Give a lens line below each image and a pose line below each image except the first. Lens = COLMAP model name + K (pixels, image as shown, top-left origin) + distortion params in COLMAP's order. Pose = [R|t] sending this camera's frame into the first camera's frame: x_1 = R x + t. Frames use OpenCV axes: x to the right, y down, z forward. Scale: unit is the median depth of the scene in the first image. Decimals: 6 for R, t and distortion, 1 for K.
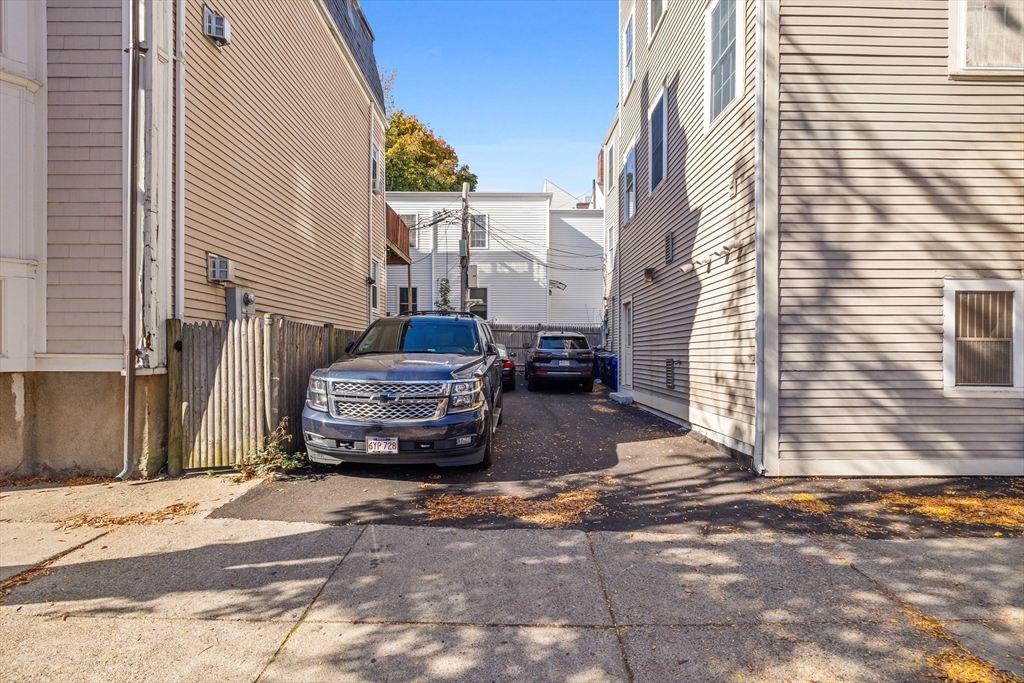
lens RADIAL K [[528.2, 0, 512.6], [0, 528.2, 344.9], [0, 0, 1]] dist [0.000470, 0.000395]
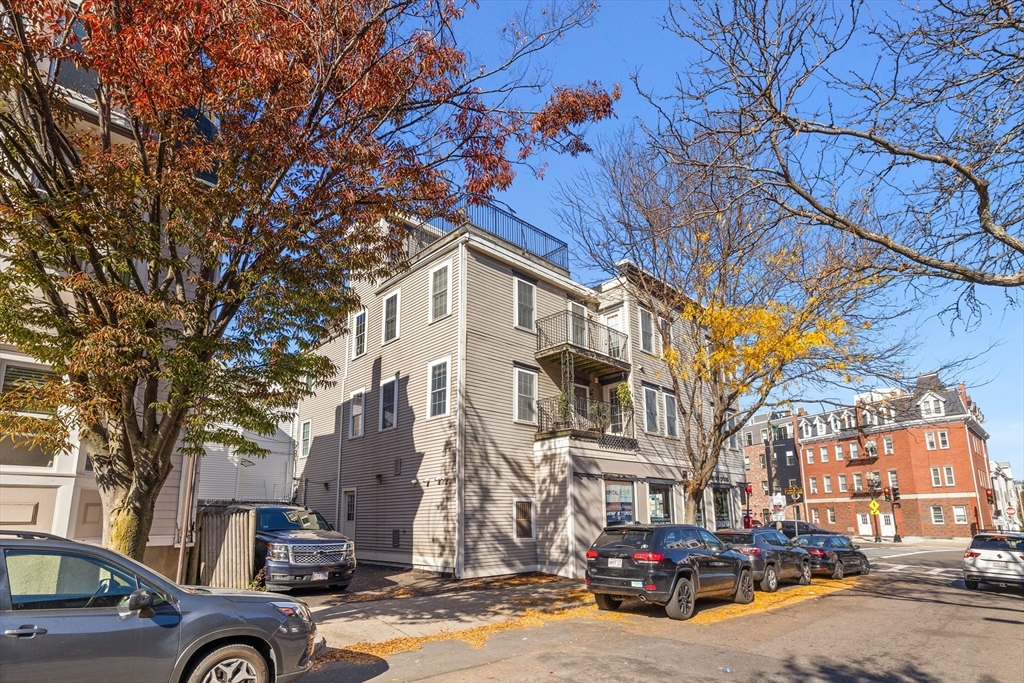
lens RADIAL K [[528.2, 0, 512.6], [0, 528.2, 344.9], [0, 0, 1]] dist [0.000470, 0.000395]
pose [[0.749664, 0.197868, 0.631548, -1.099607], [0.000825, 0.953981, -0.299867, -0.057374], [-0.661818, 0.225320, 0.715002, -1.159335]]
